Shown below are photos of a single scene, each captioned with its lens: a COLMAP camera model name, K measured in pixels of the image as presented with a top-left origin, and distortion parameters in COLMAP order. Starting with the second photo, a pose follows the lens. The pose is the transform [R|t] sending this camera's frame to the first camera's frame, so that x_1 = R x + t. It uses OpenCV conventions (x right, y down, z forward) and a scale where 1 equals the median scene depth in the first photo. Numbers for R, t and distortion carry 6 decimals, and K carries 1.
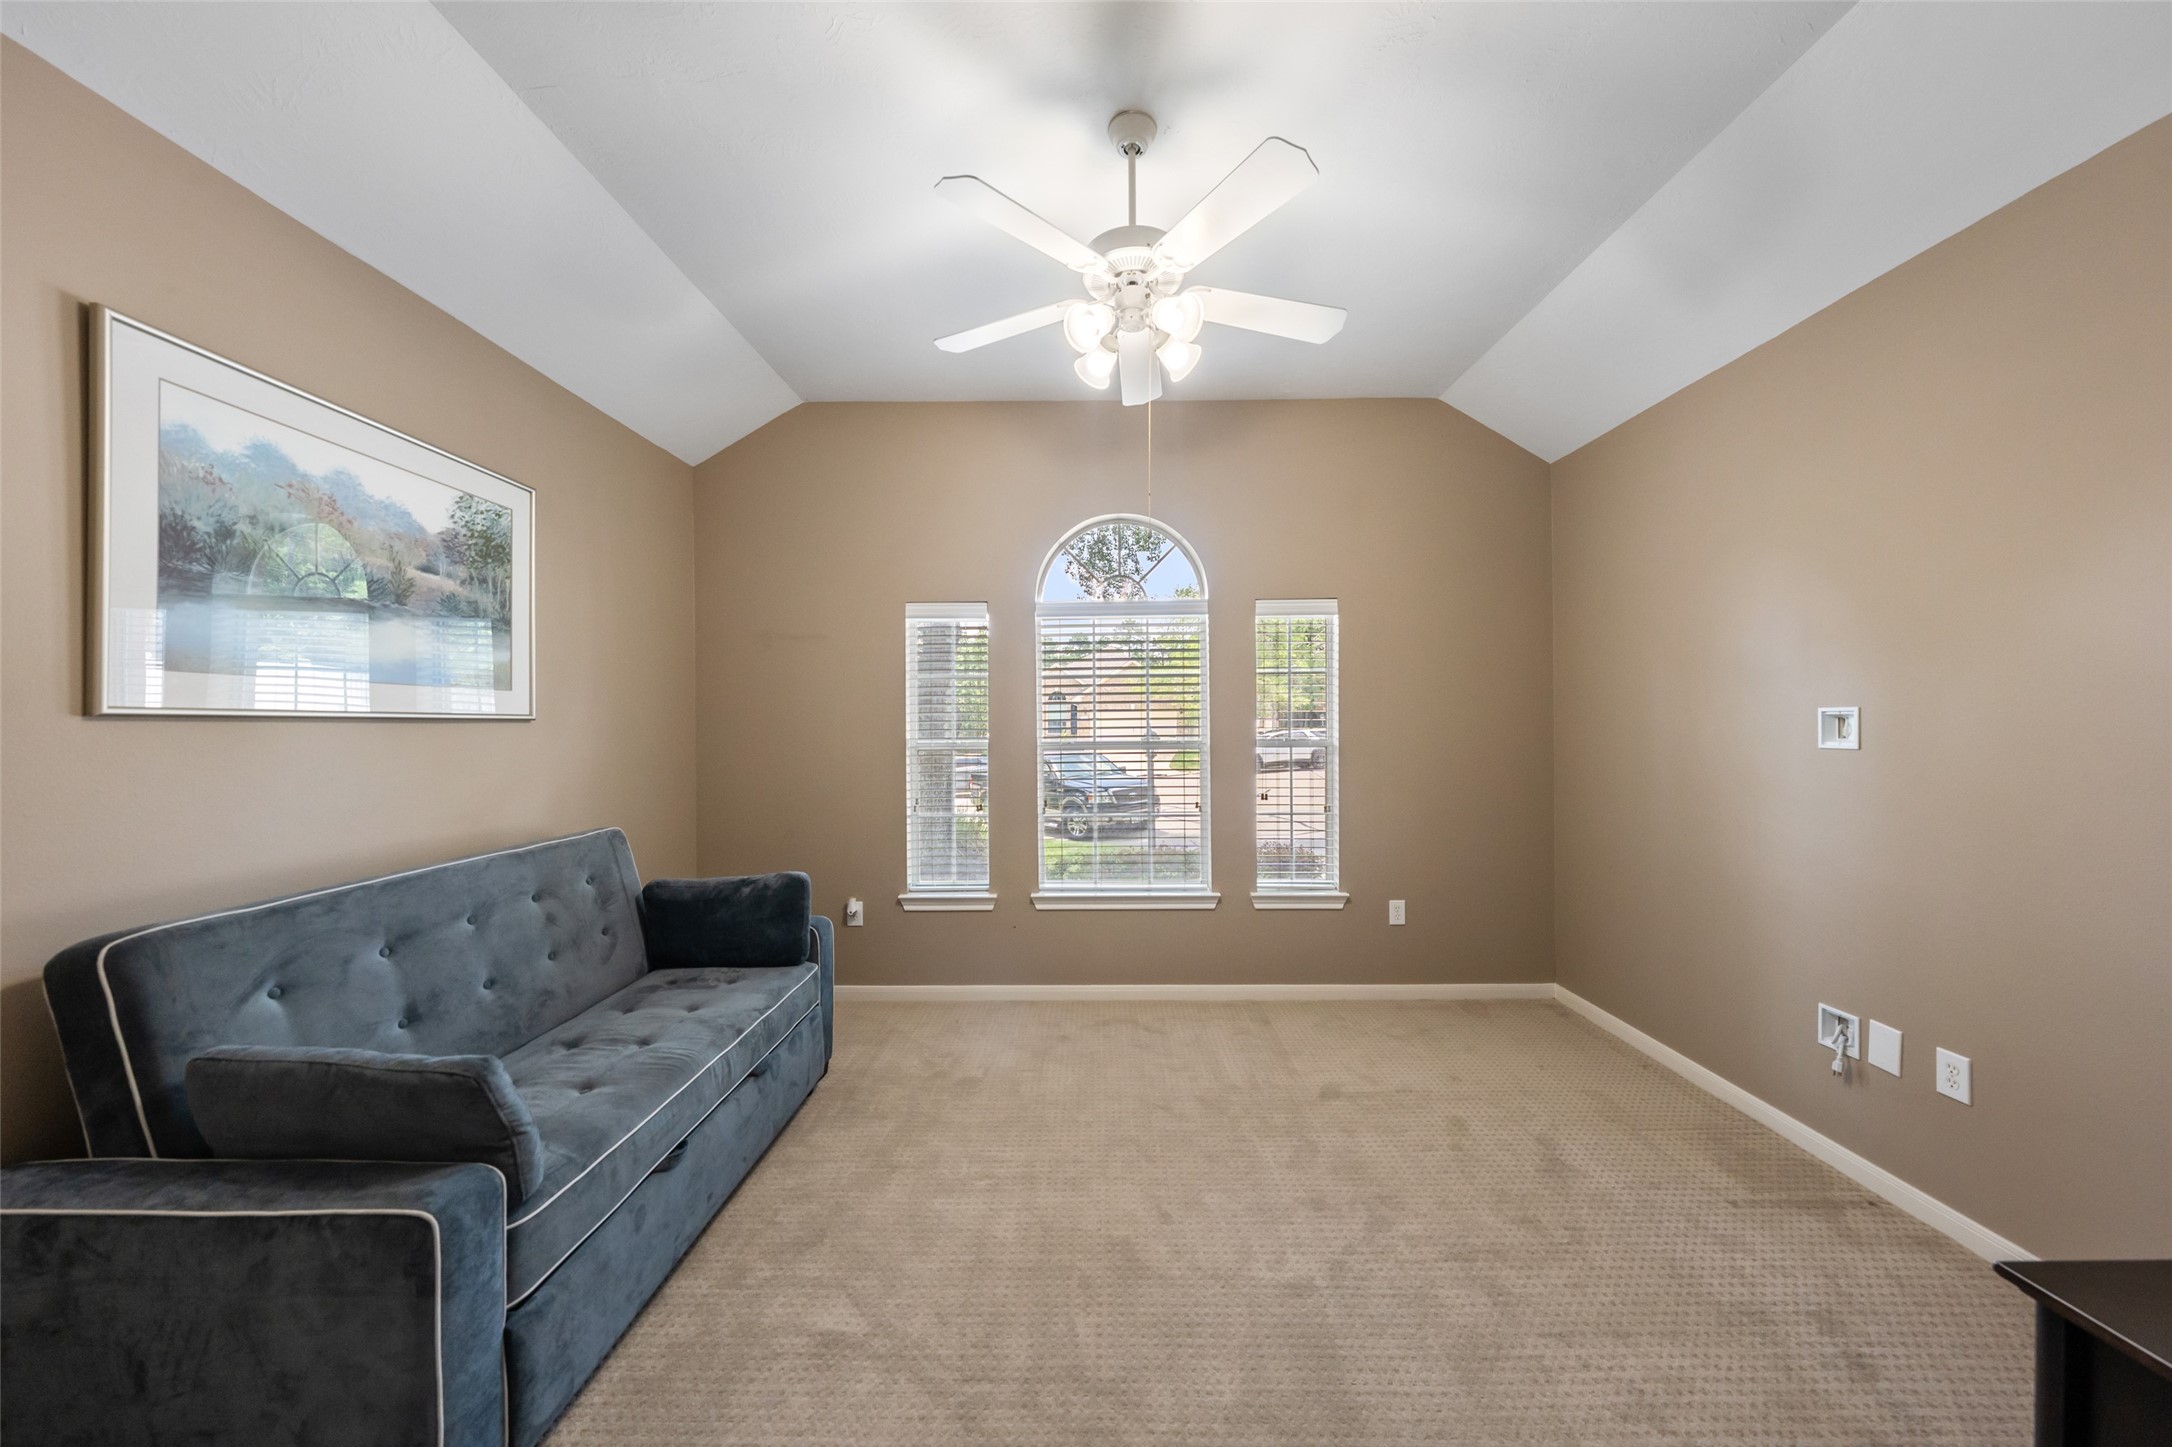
lens RADIAL K [[743.2, 0, 1079.0], [0, 743.2, 720.5], [0, 0, 1]] dist [-0.007944, 0.000942]
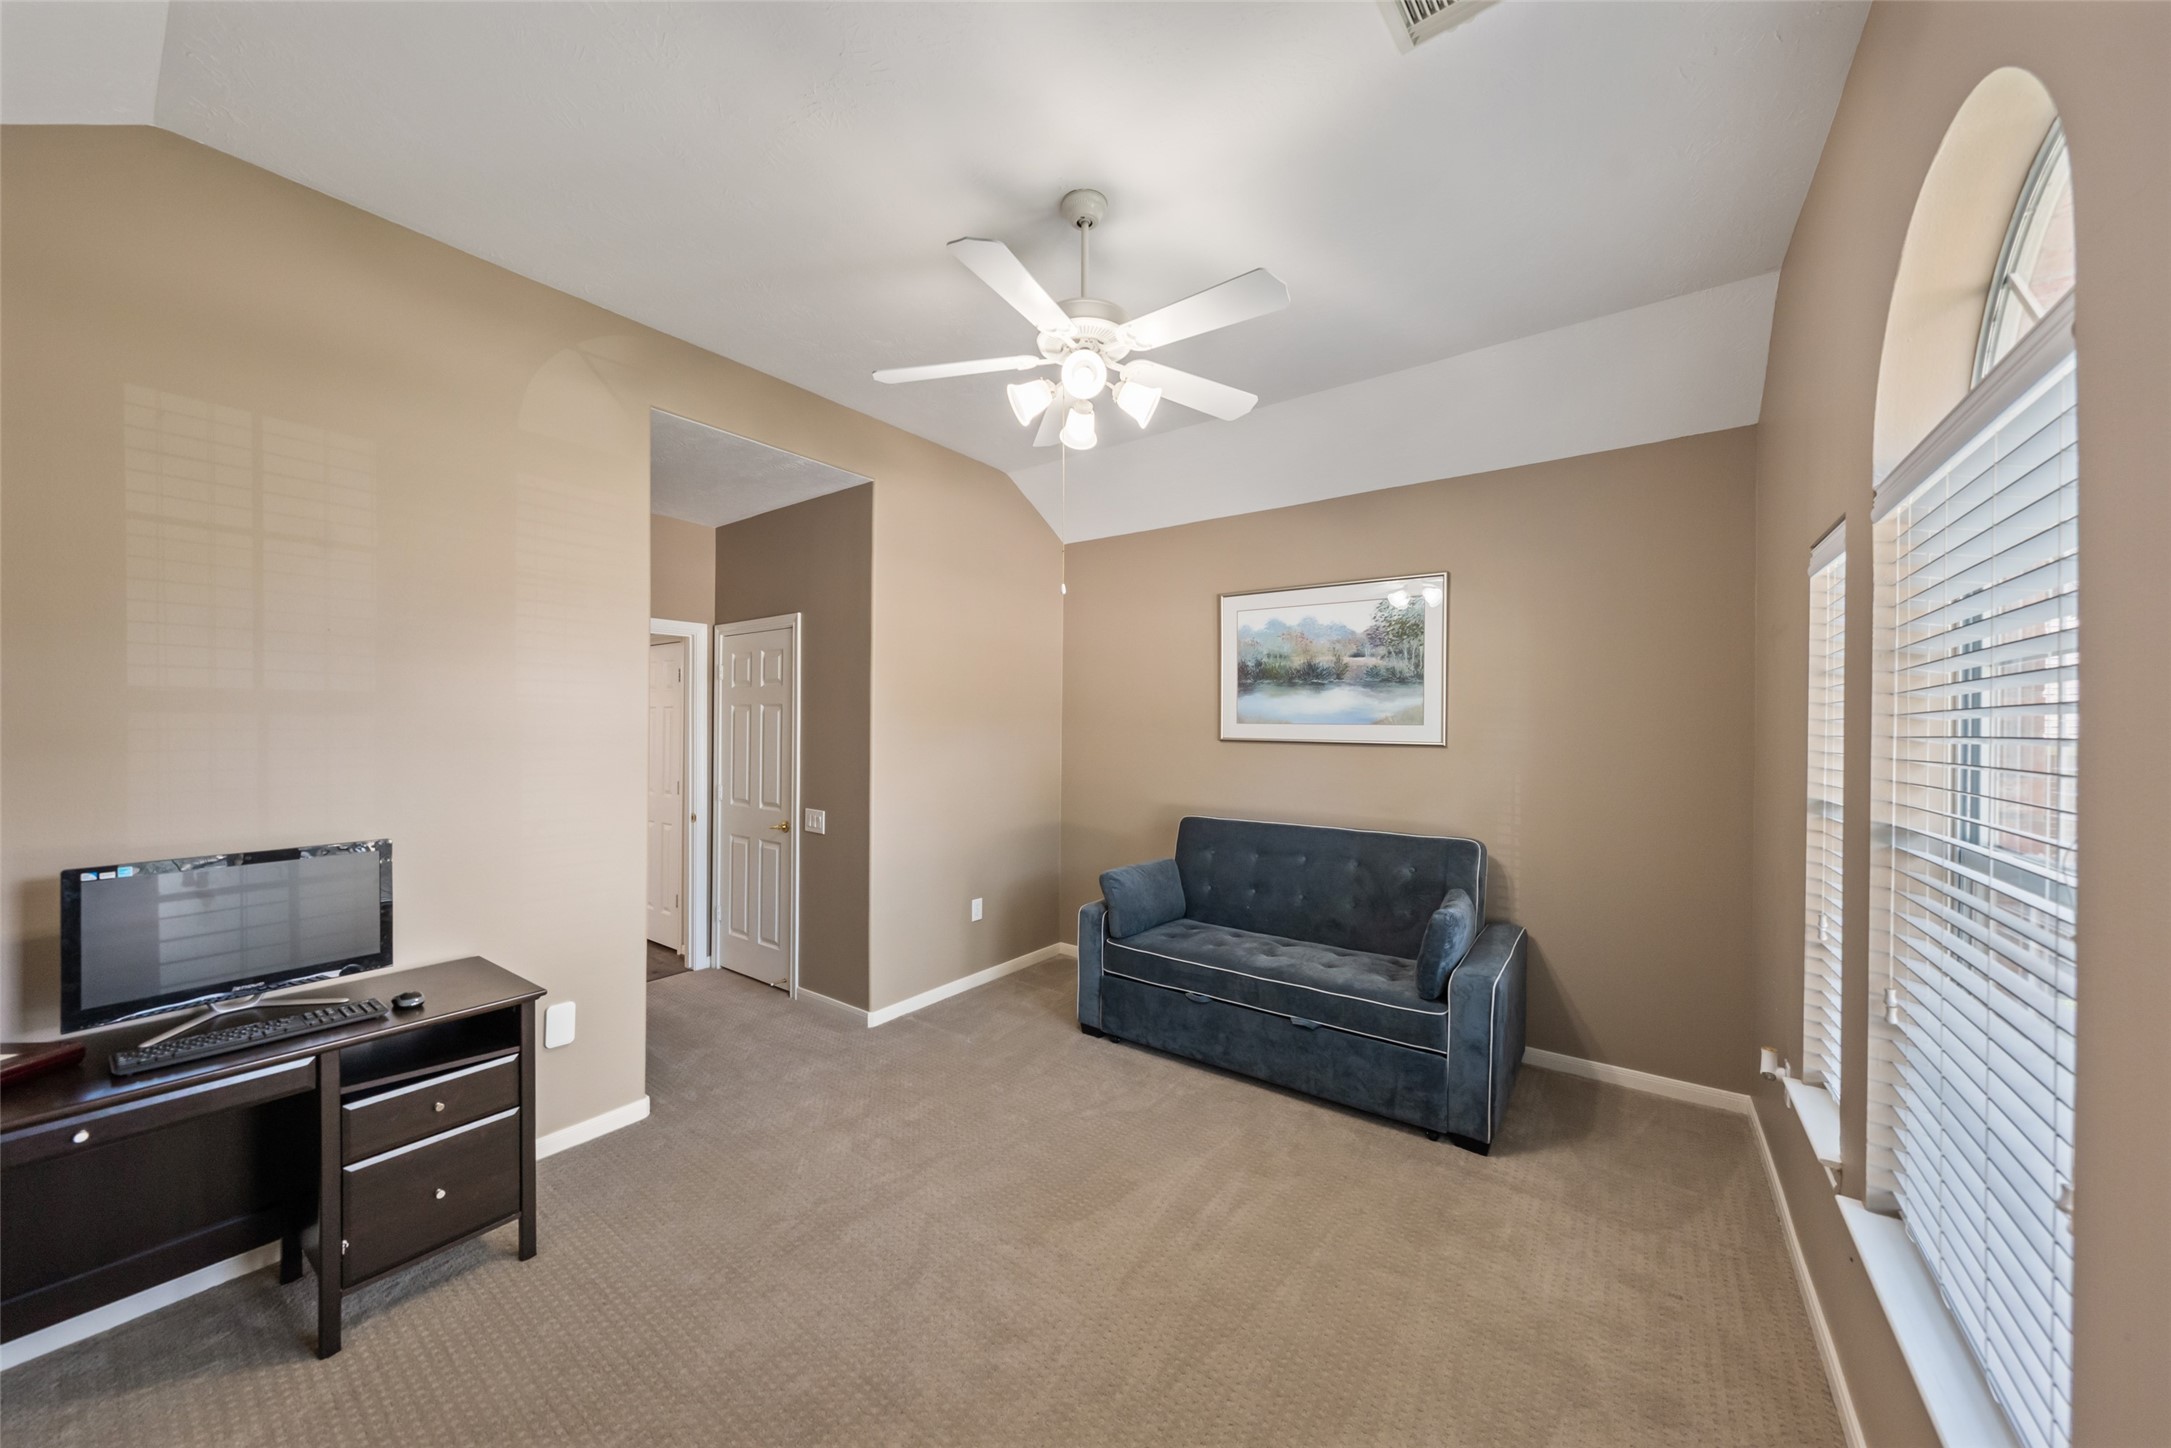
lens RADIAL K [[742.8, 0, 1080.2], [0, 742.8, 727.8], [0, 0, 1]] dist [-0.007944, 0.000942]
pose [[-0.583284, 0.001761, -0.812267, 0.860224], [-0.003533, 0.999983, 0.004705, -0.045943], [0.812261, 0.005615, -0.583267, 1.486168]]
